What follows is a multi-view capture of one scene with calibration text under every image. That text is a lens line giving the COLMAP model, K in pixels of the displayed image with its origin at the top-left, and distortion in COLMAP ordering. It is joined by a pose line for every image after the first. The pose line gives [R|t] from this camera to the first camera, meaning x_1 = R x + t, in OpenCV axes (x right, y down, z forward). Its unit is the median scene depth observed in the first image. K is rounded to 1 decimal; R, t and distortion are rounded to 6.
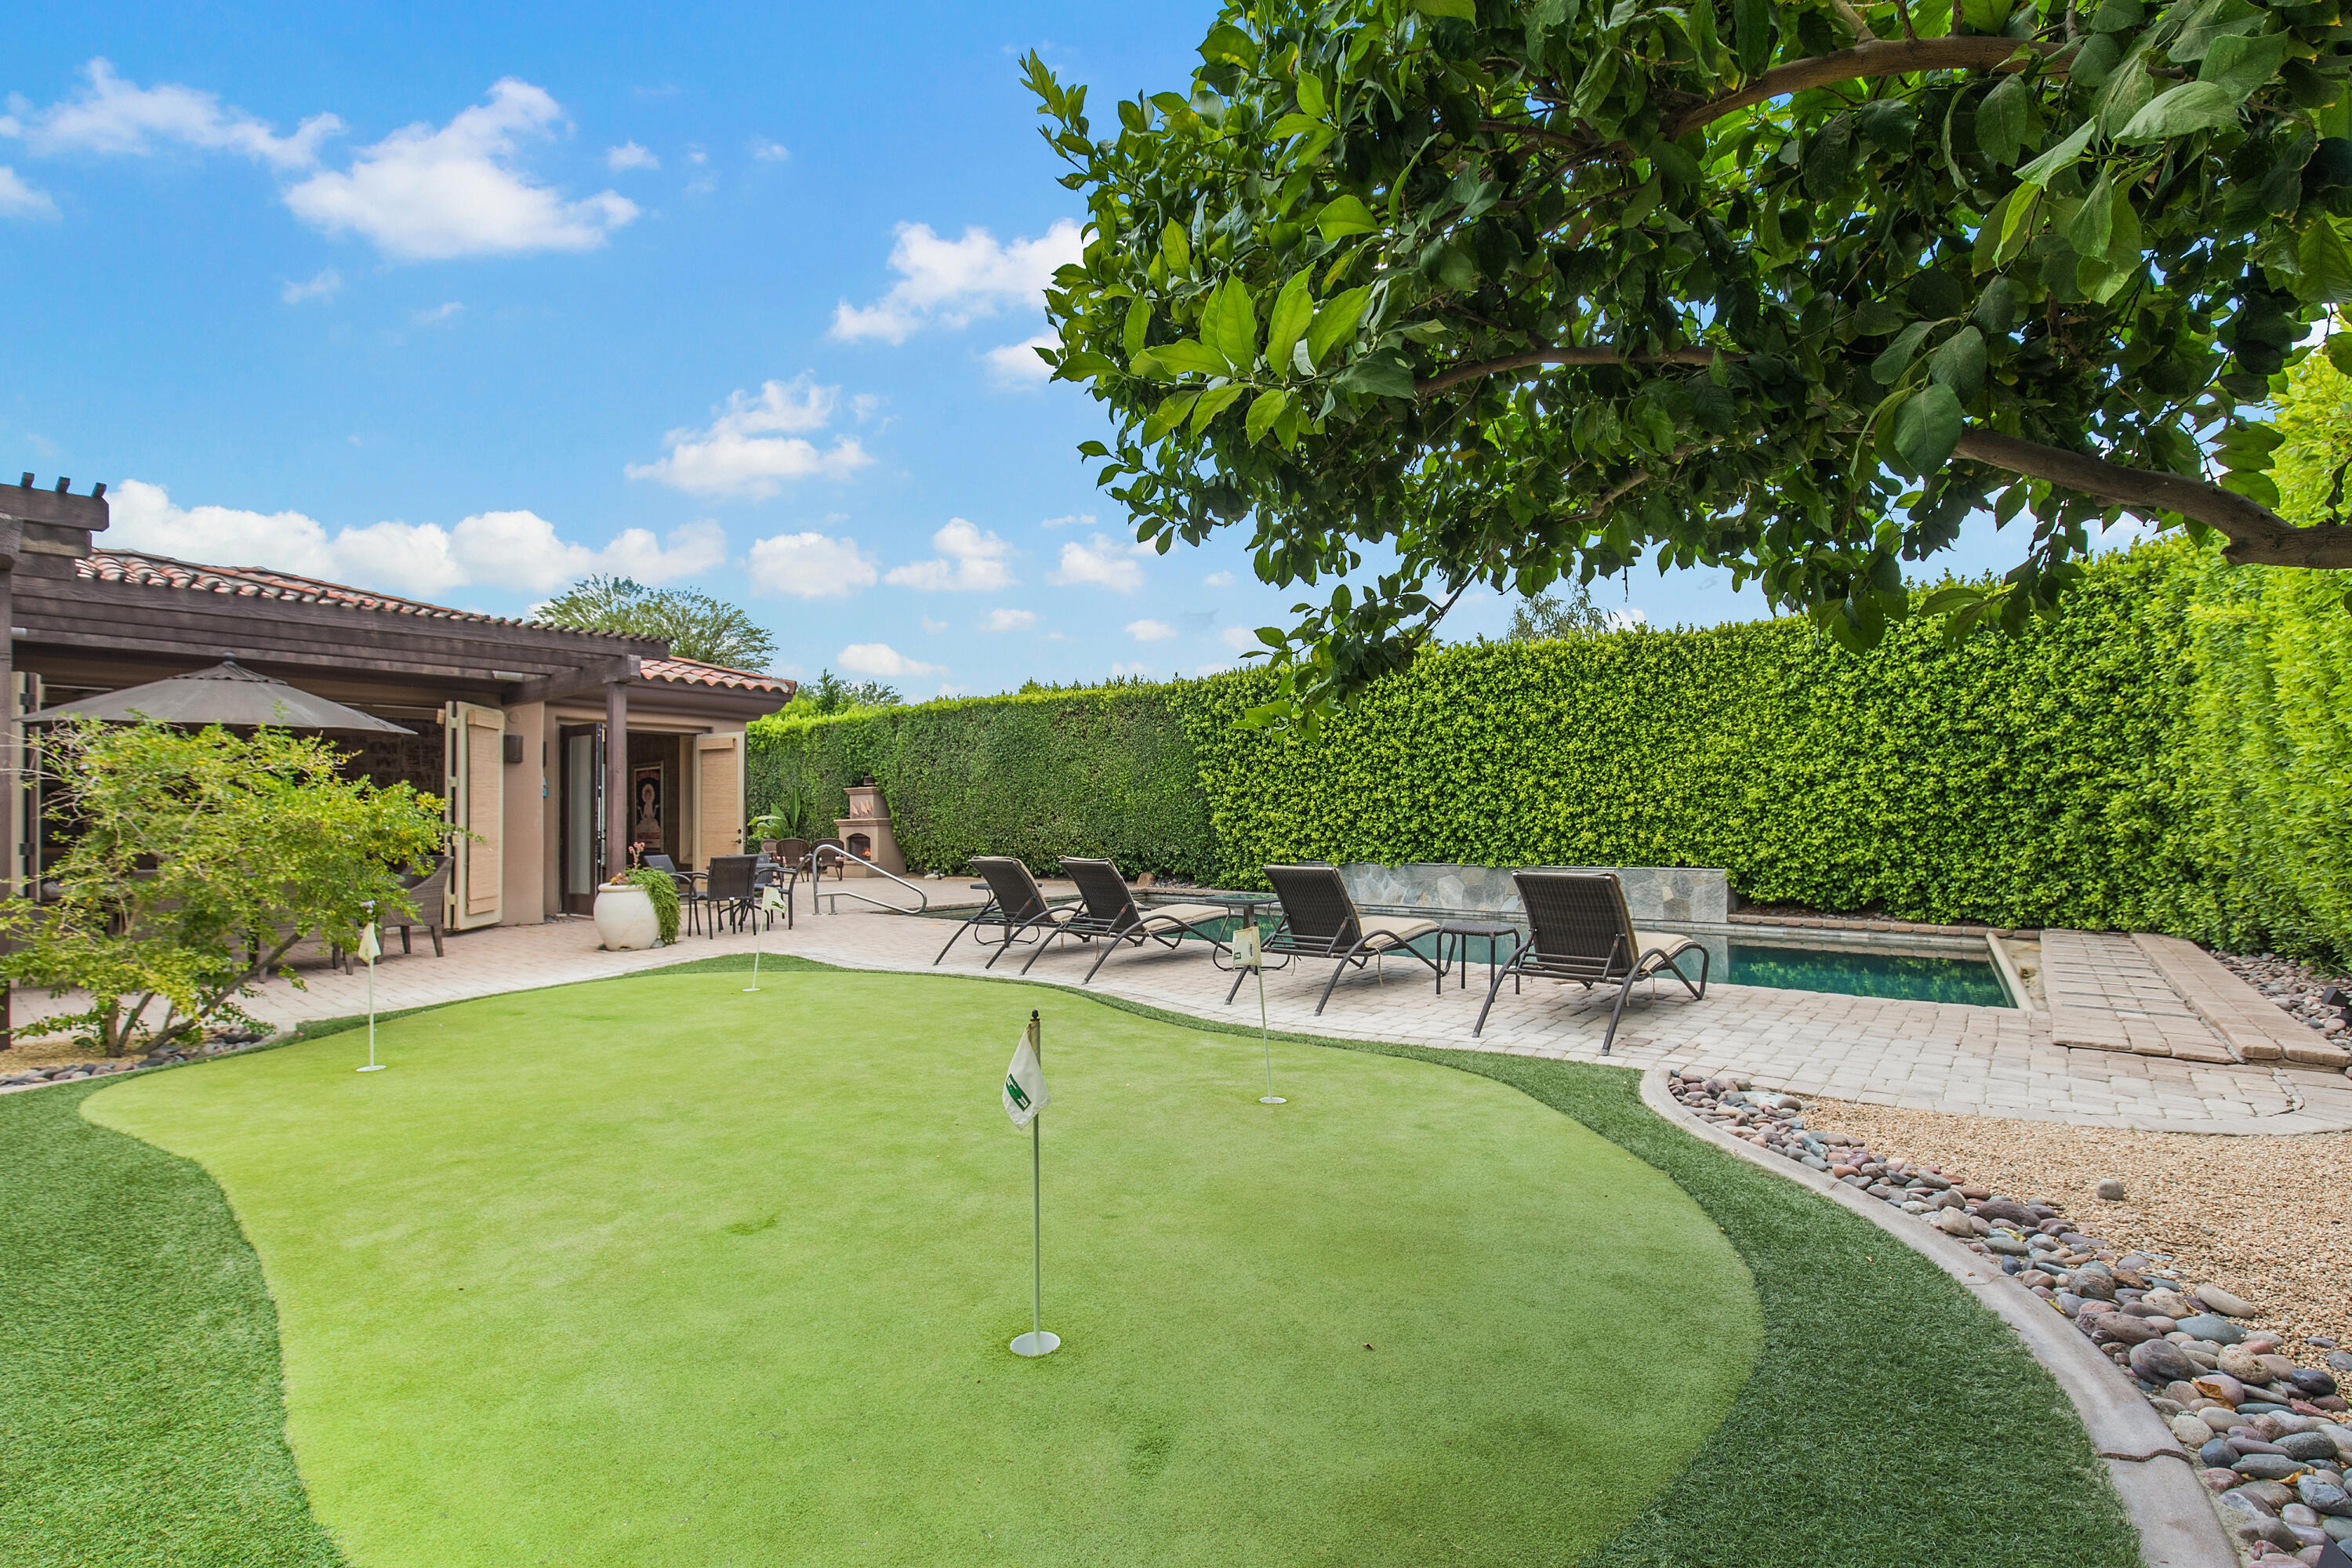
lens RADIAL K [[1059.7, 0, 1167.3], [0, 1059.7, 823.7], [0, 0, 1]] dist [-0.003012, -0.000444]
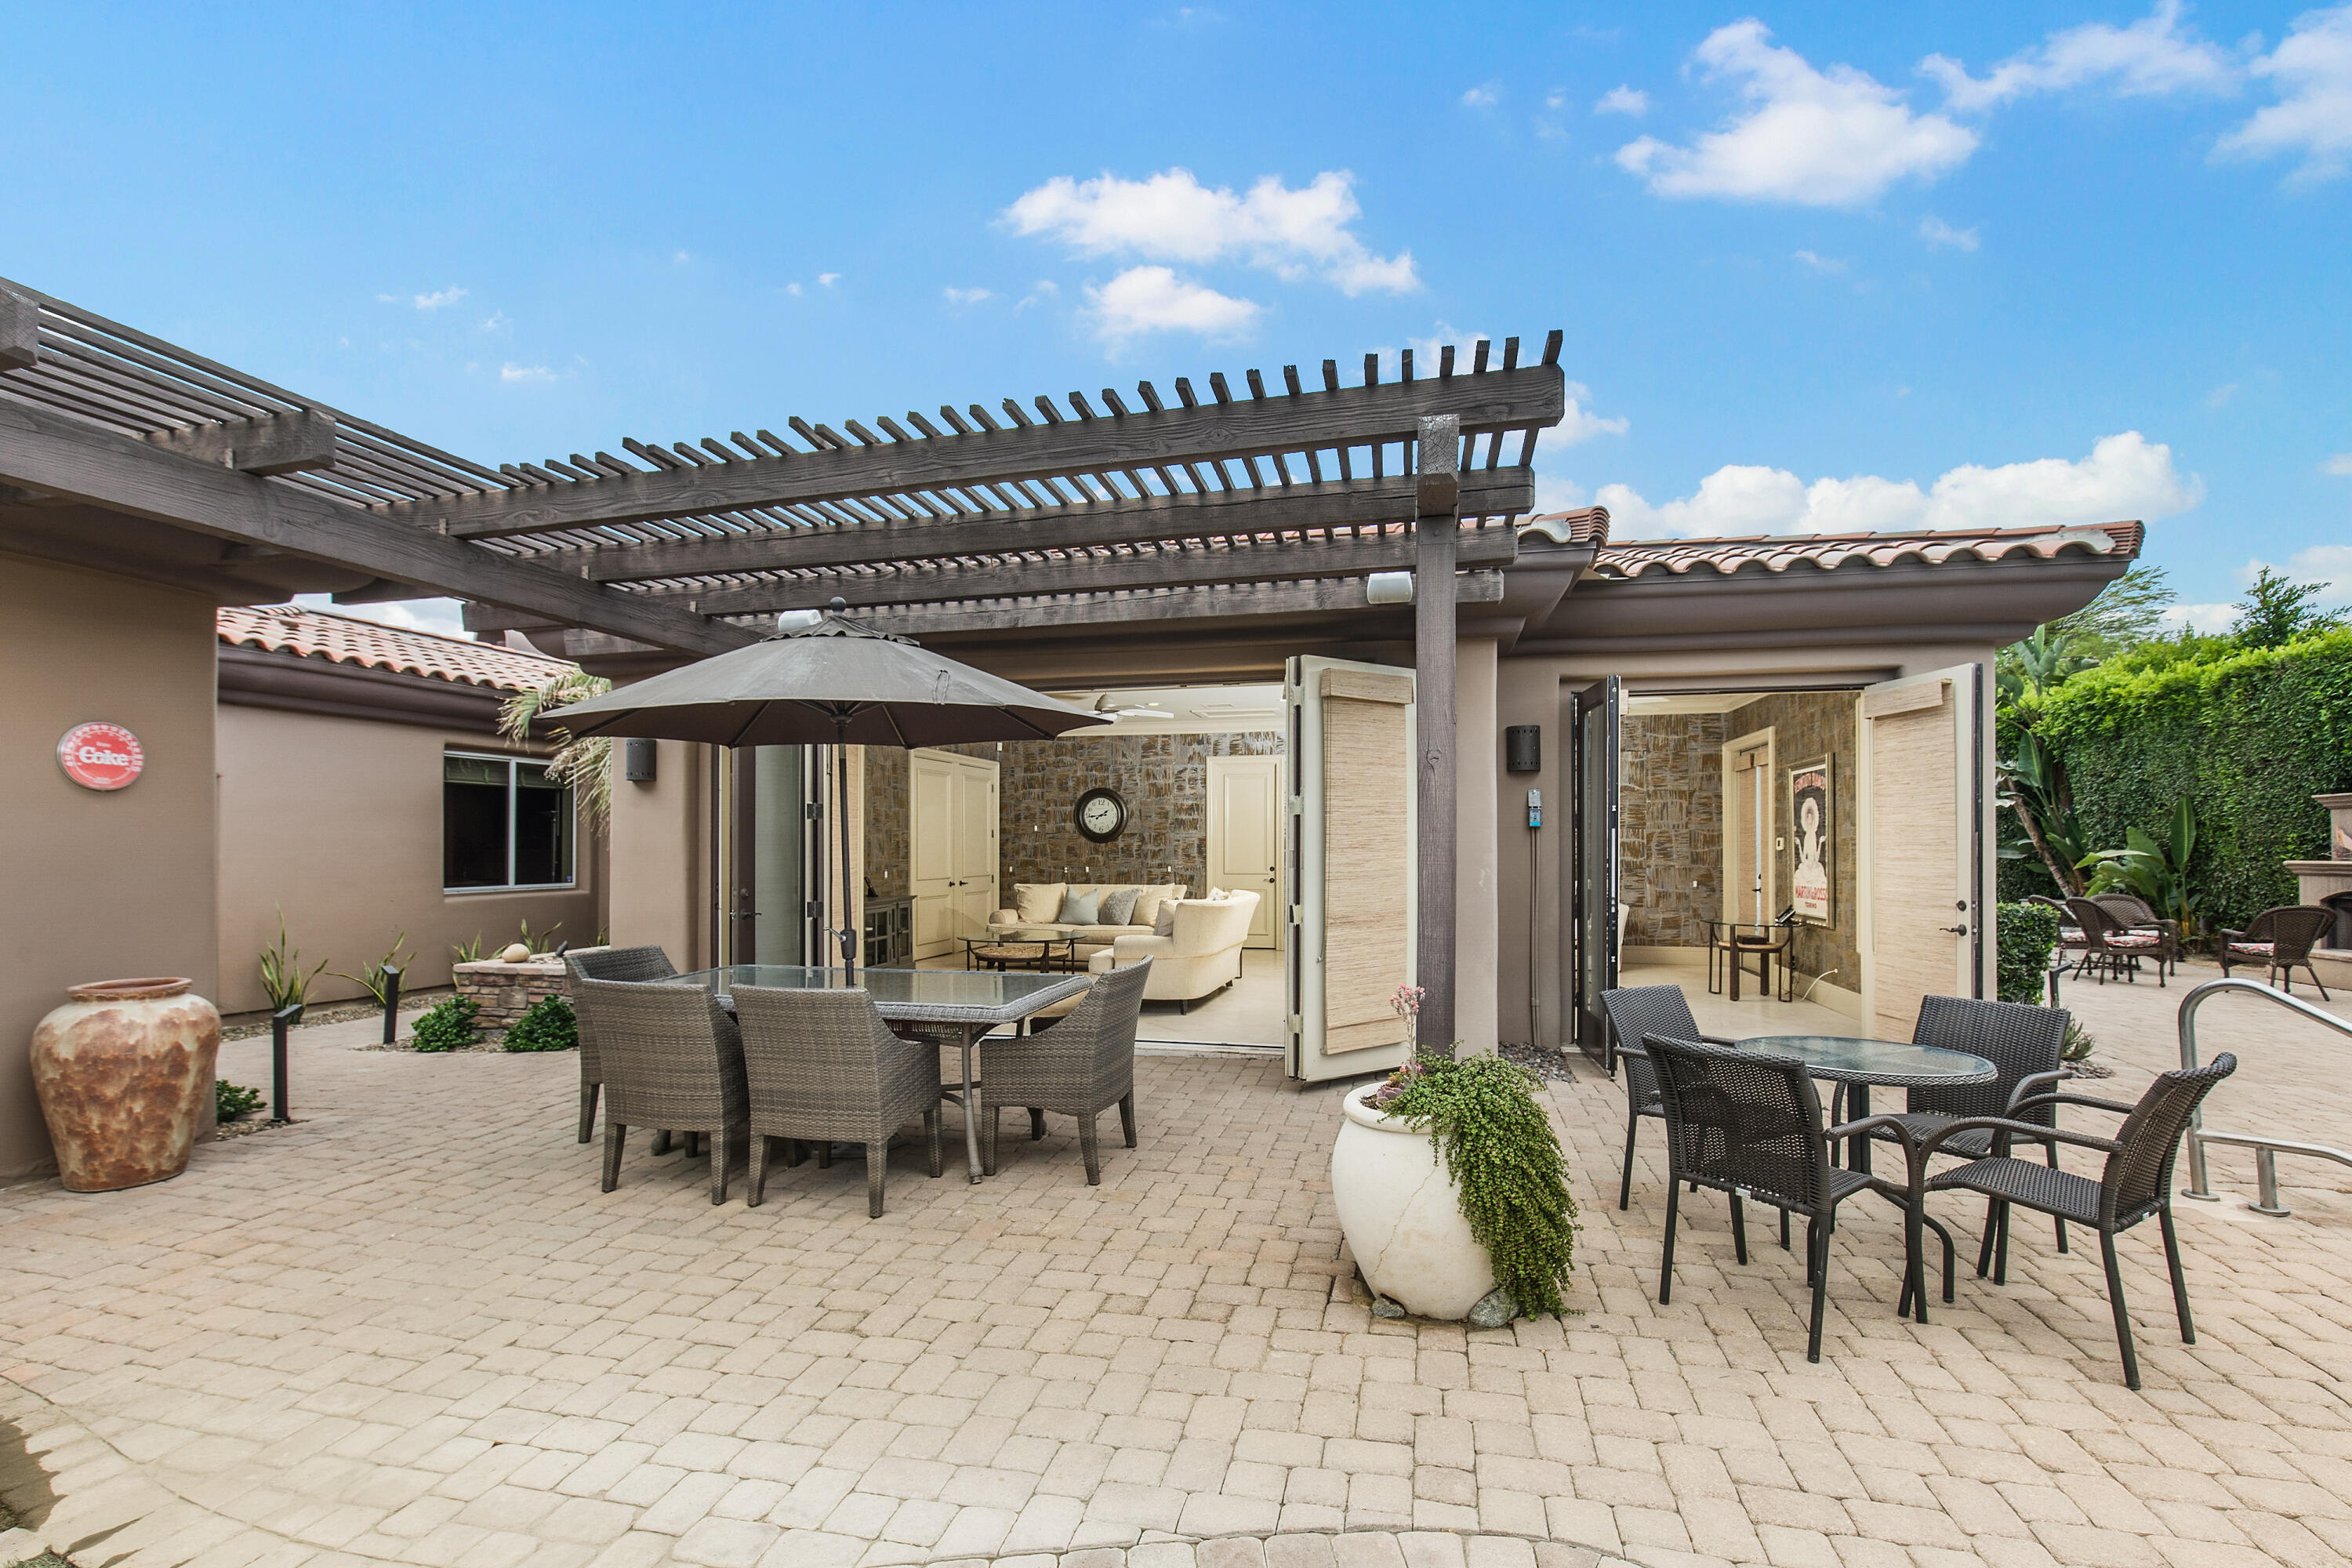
lens RADIAL K [[1059.7, 0, 1167.3], [0, 1059.7, 823.7], [0, 0, 1]] dist [-0.003012, -0.000444]
pose [[0.434451, -0.008797, -0.900653, -0.159859], [-0.006414, 0.999897, -0.012860, -0.016814], [0.900673, 0.011363, 0.434349, 0.518808]]
